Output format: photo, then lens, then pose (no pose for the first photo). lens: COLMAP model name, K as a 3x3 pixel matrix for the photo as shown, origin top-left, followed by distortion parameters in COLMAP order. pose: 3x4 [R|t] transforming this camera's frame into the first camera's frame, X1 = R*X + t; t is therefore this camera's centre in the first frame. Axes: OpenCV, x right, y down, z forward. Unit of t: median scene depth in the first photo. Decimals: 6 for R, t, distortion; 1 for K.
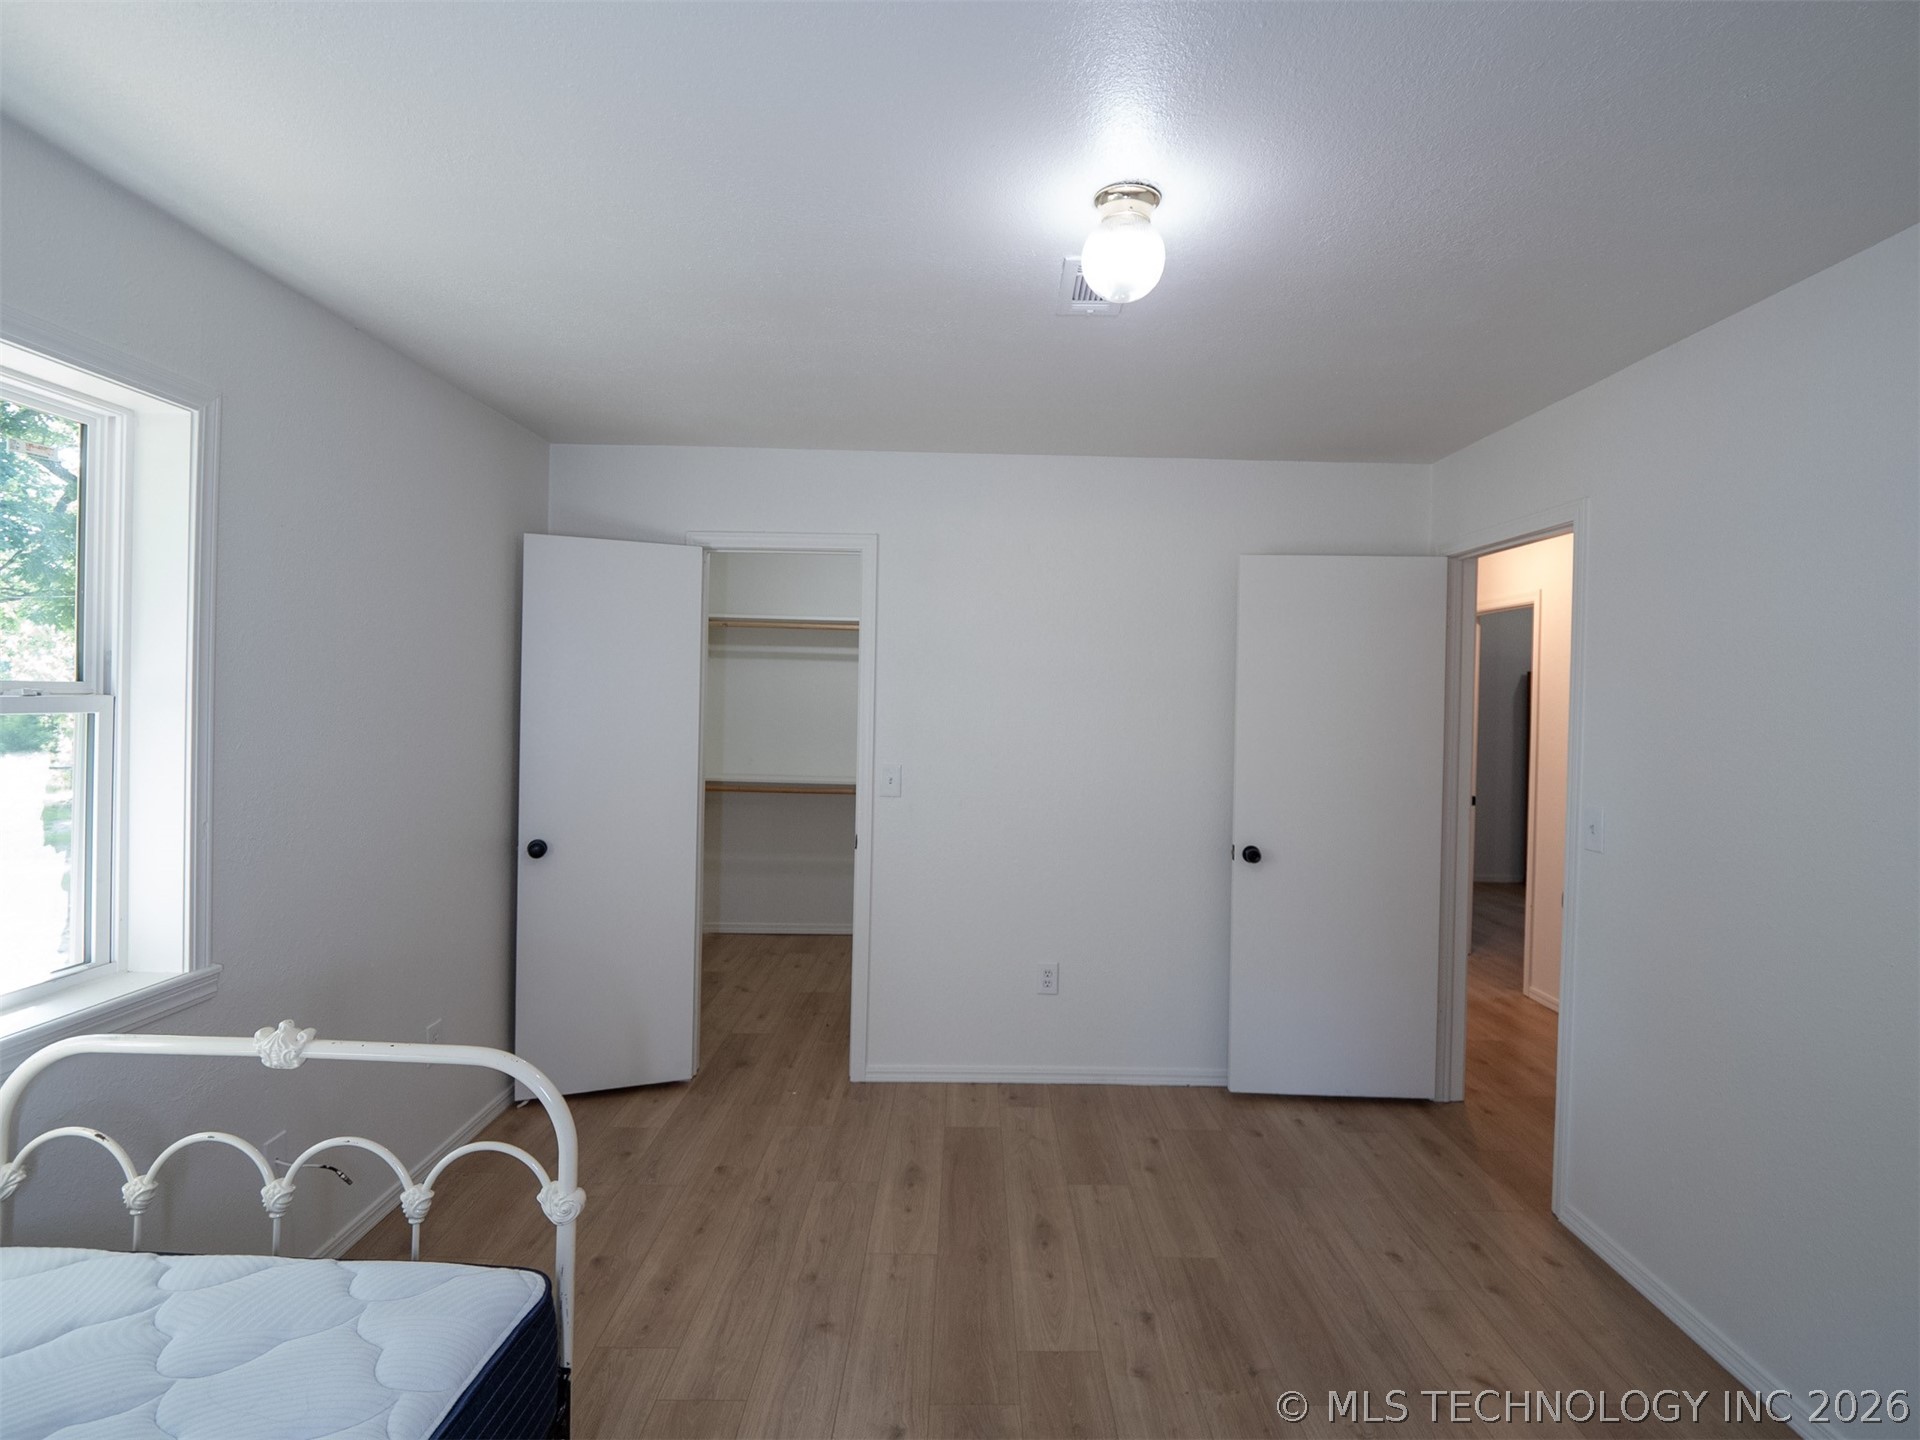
lens RADIAL K [[950.9, 0, 986.2], [0, 950.9, 700.6], [0, 0, 1]] dist [-0.013789, 0.000604]
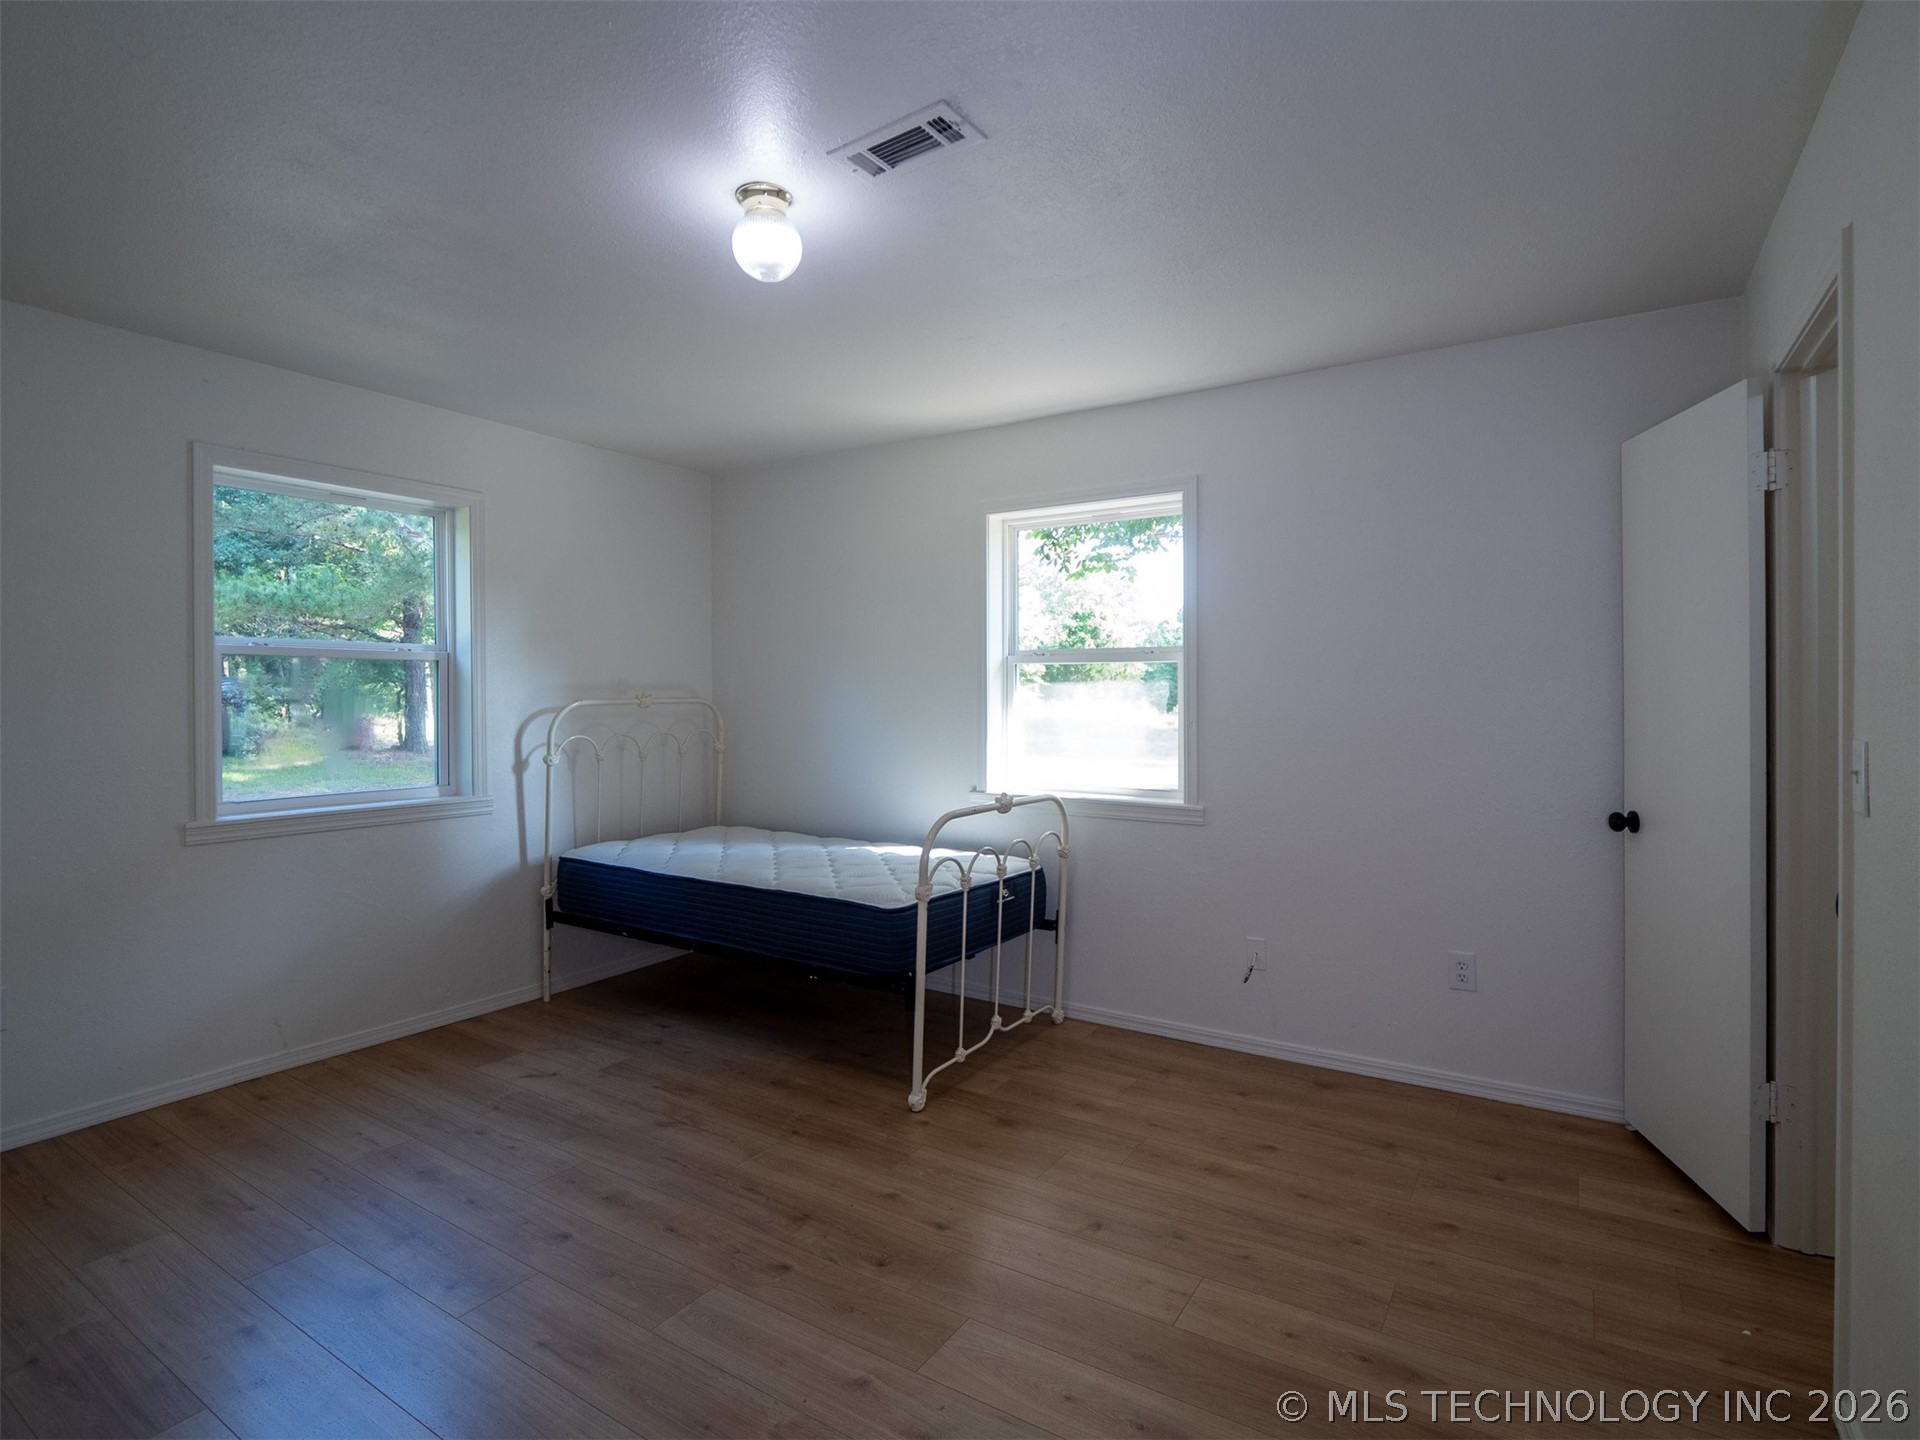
lens RADIAL K [[950.9, 0, 986.2], [0, 950.9, 700.6], [0, 0, 1]] dist [-0.013789, 0.000604]
pose [[-0.542187, -0.009907, -0.840199, 0.756521], [-0.008796, 0.999943, -0.006115, 0.090898], [0.840212, 0.004075, -0.542243, 1.425813]]
